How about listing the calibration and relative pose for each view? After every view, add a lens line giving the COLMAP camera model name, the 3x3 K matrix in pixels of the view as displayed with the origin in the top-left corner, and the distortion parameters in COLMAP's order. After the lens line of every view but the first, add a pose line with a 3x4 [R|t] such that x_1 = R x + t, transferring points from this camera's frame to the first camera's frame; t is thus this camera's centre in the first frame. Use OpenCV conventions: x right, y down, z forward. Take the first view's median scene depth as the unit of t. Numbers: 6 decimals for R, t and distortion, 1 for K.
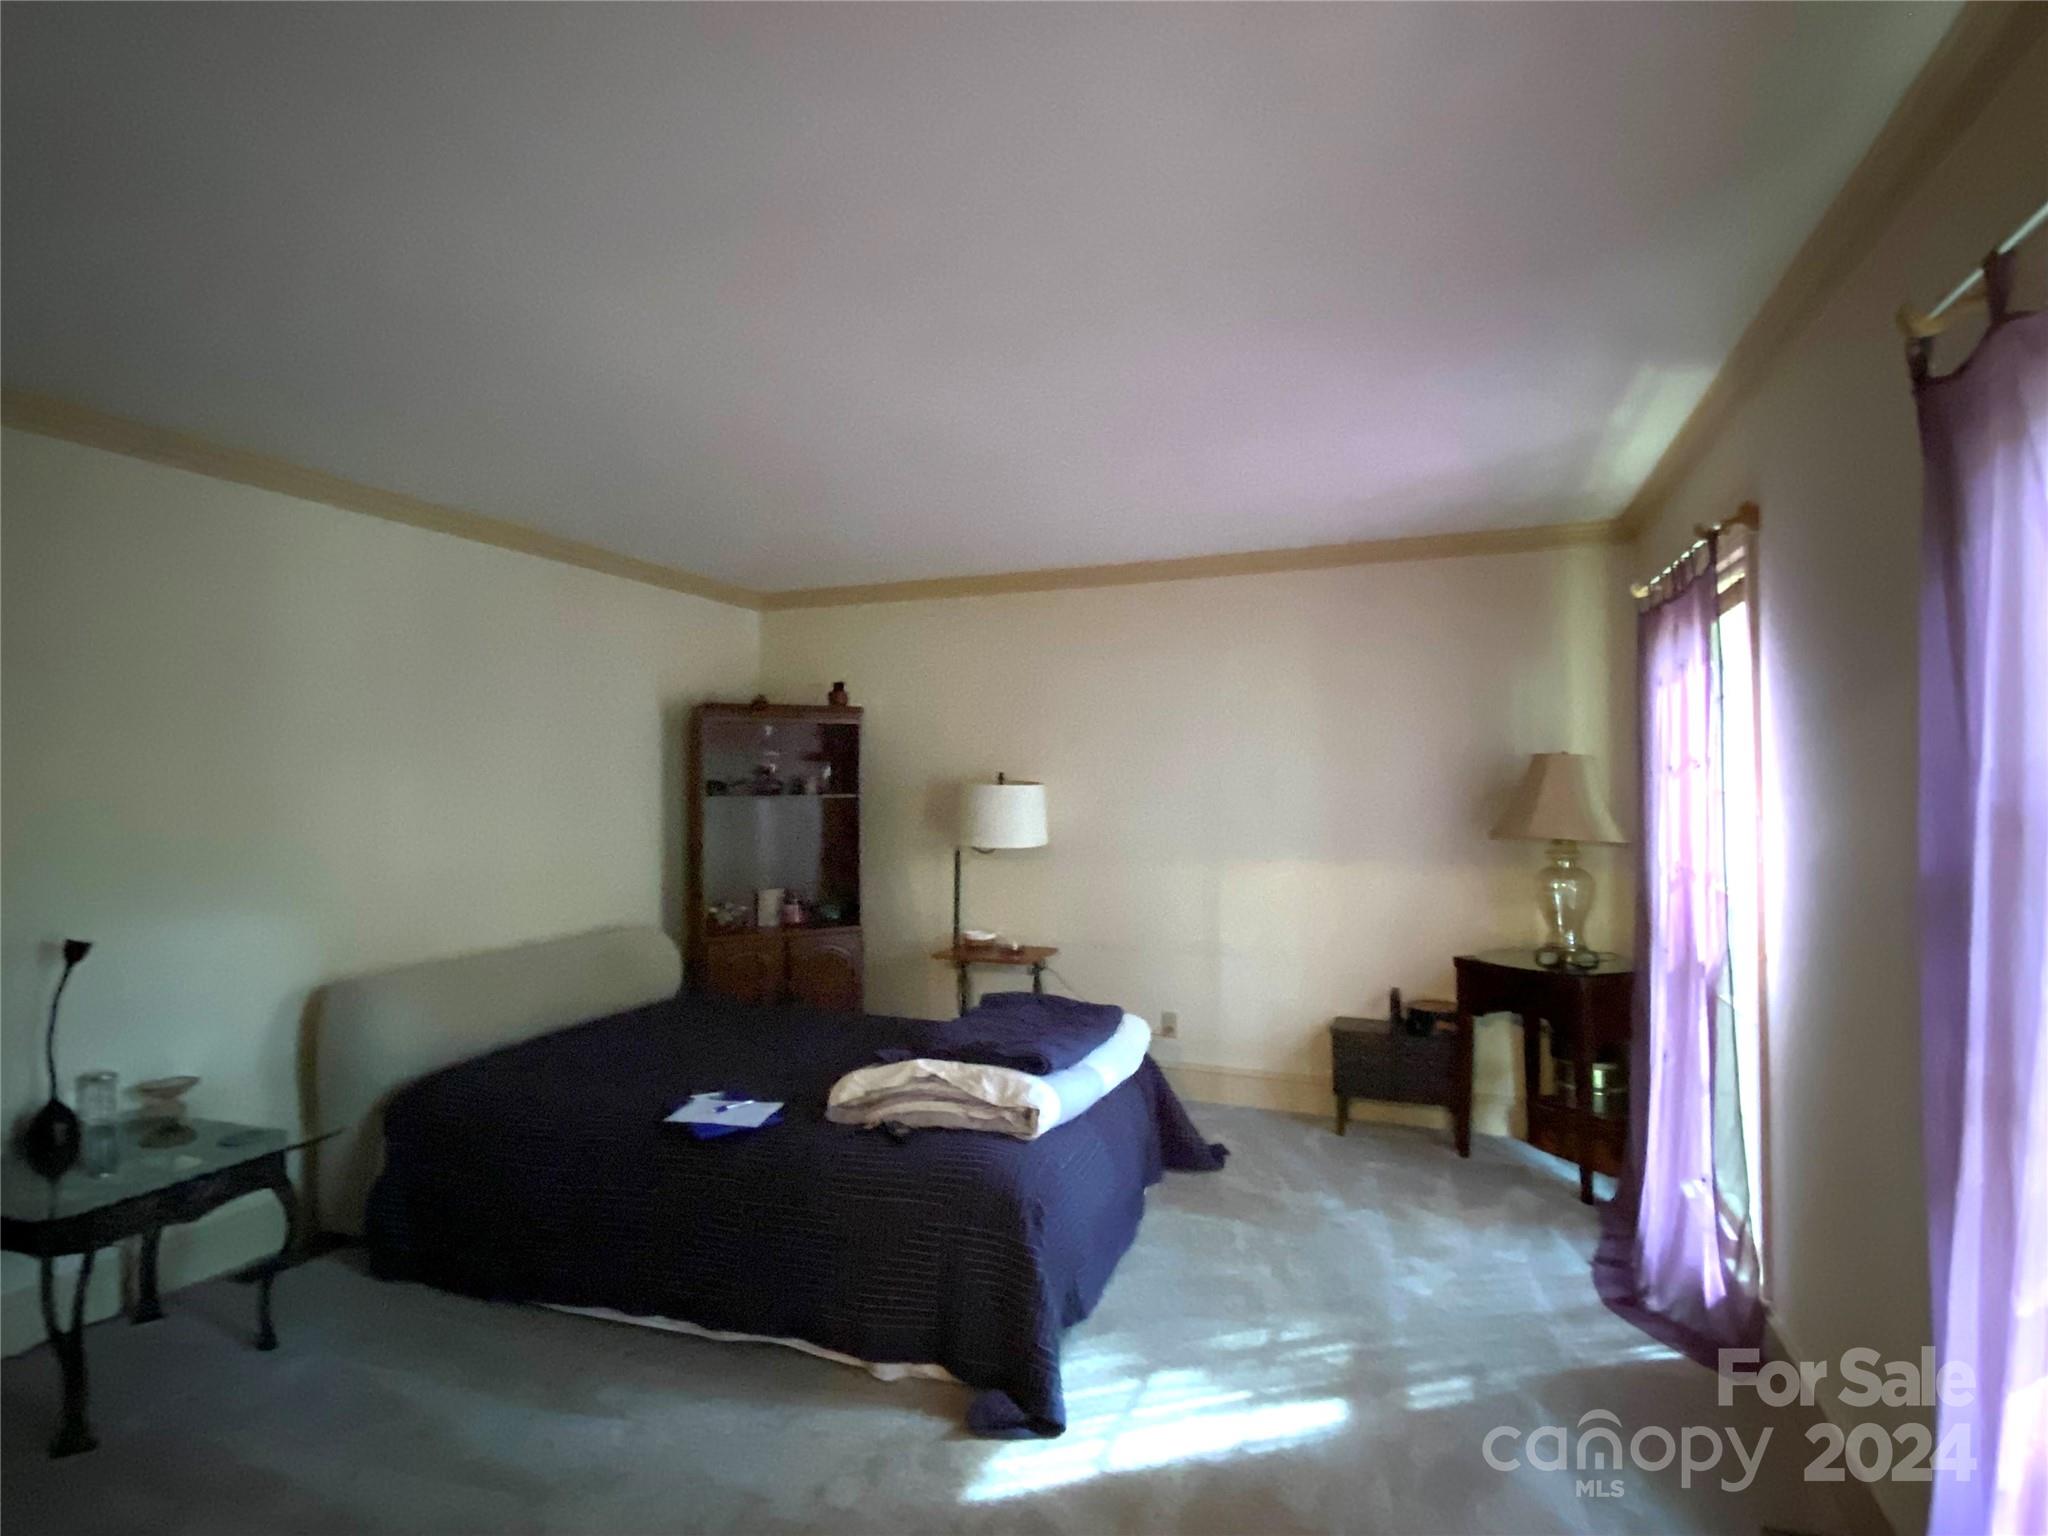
lens RADIAL K [[1063.4, 0, 1015.1], [0, 1063.4, 757.0], [0, 0, 1]] dist [0.075230, -0.082373]
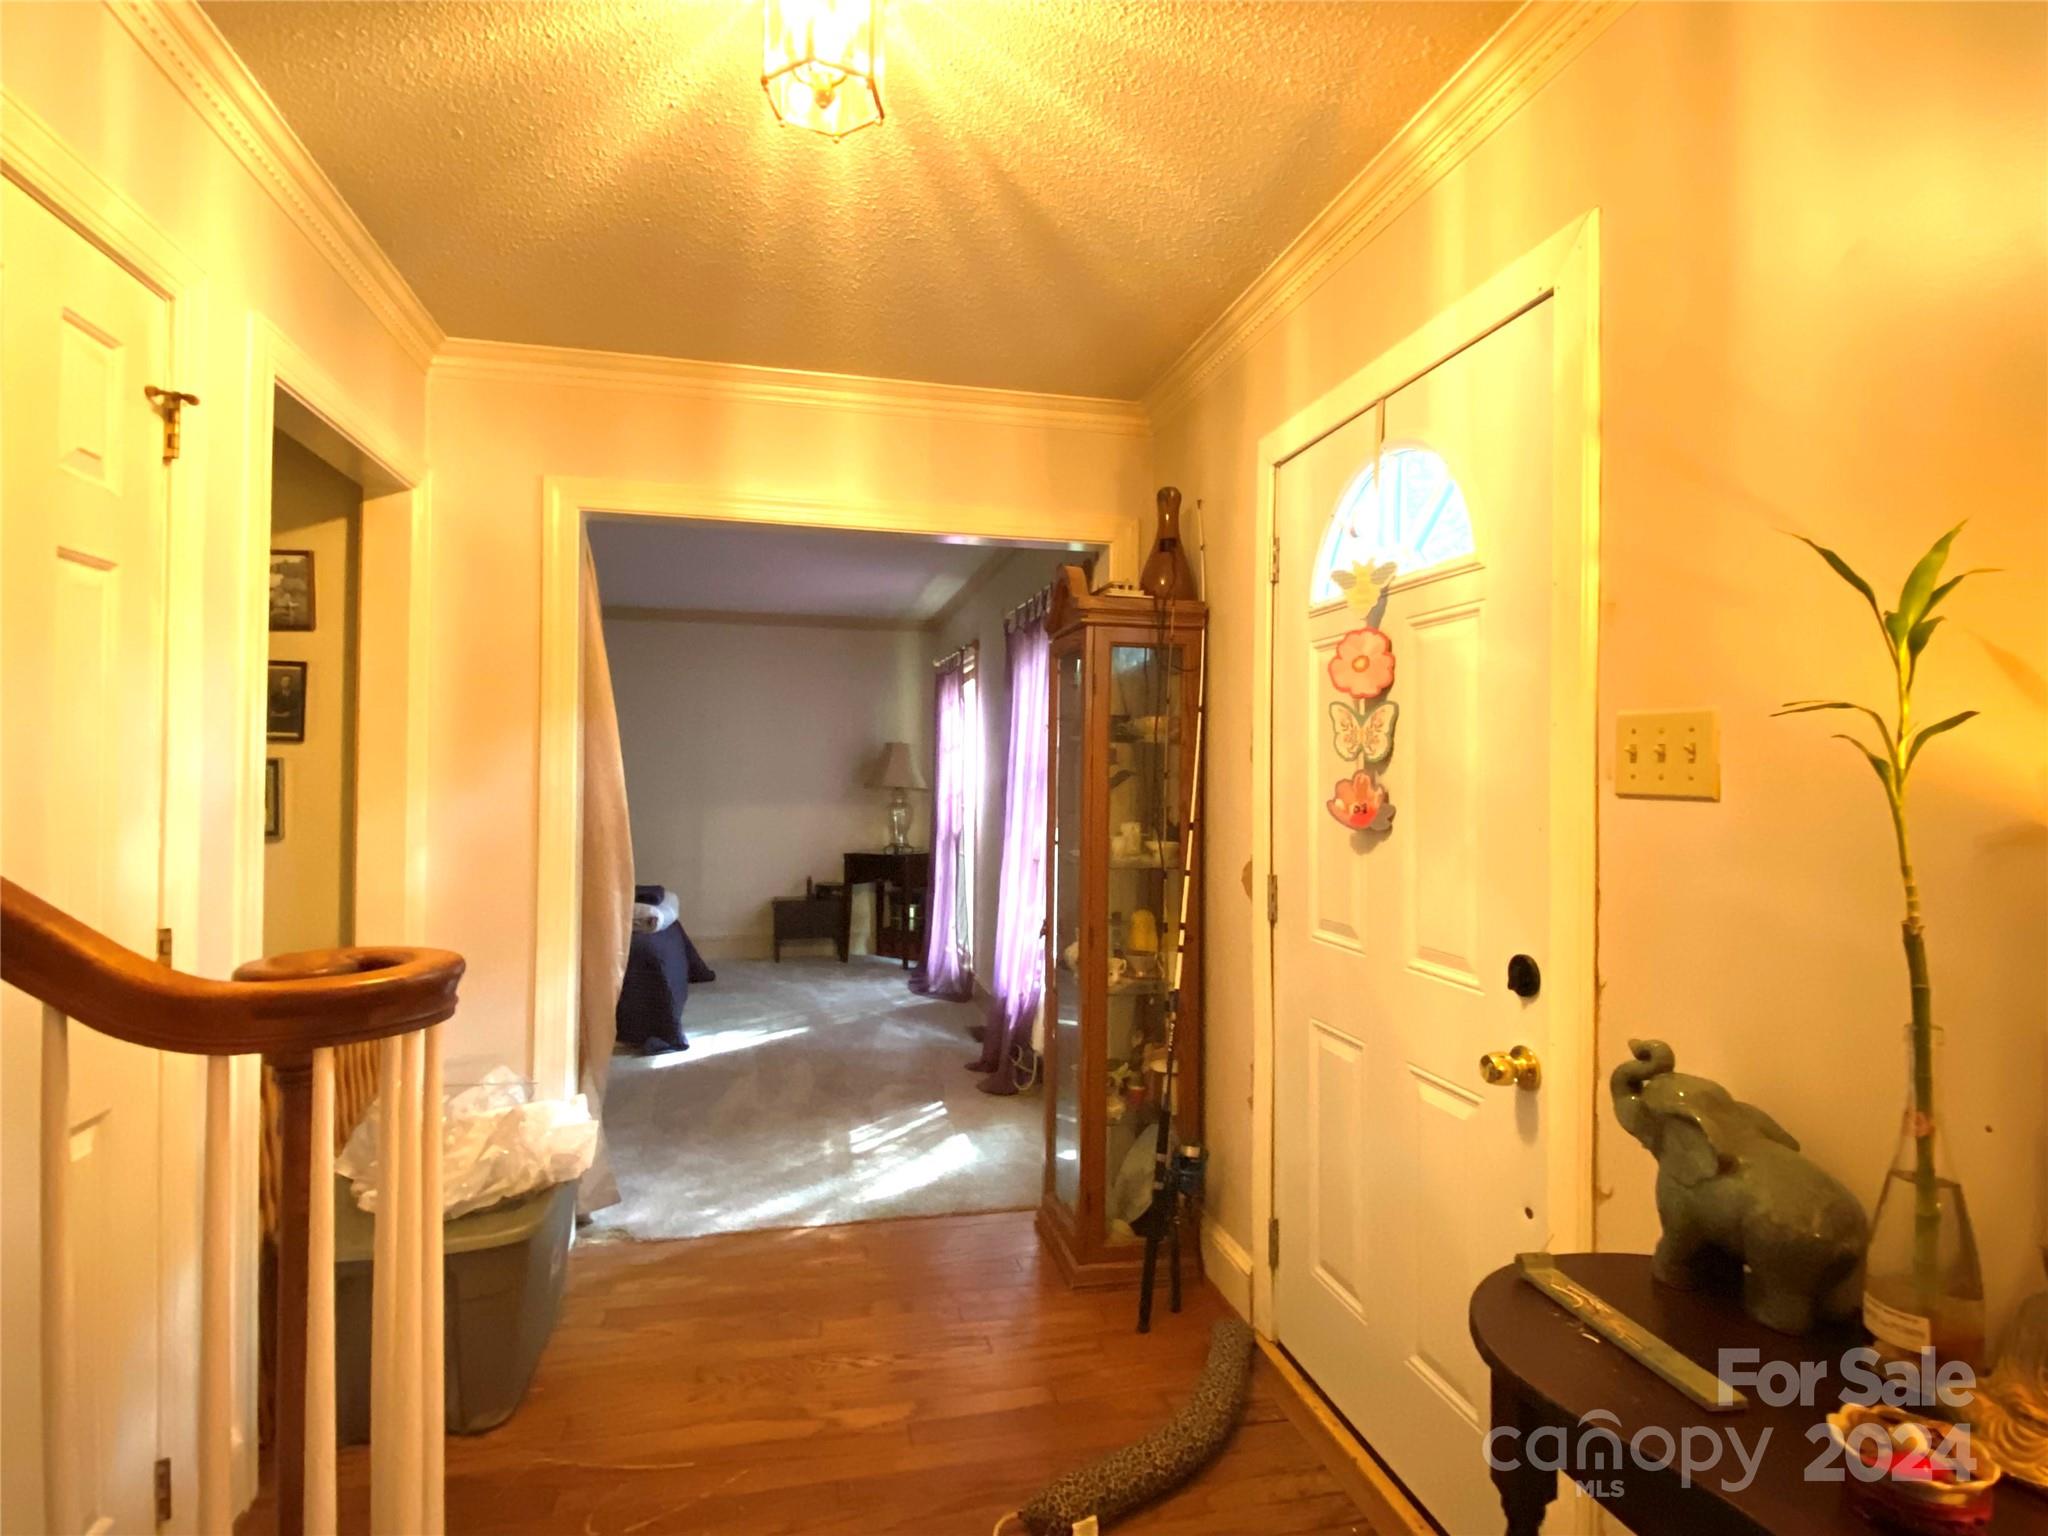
lens RADIAL K [[1063.4, 0, 1015.1], [0, 1063.4, 757.0], [0, 0, 1]] dist [0.075230, -0.082373]
pose [[0.830808, 0.020150, 0.556194, -0.366204], [-0.025803, 0.999664, 0.002328, 0.012617], [-0.555960, -0.016286, 0.831049, -0.670429]]
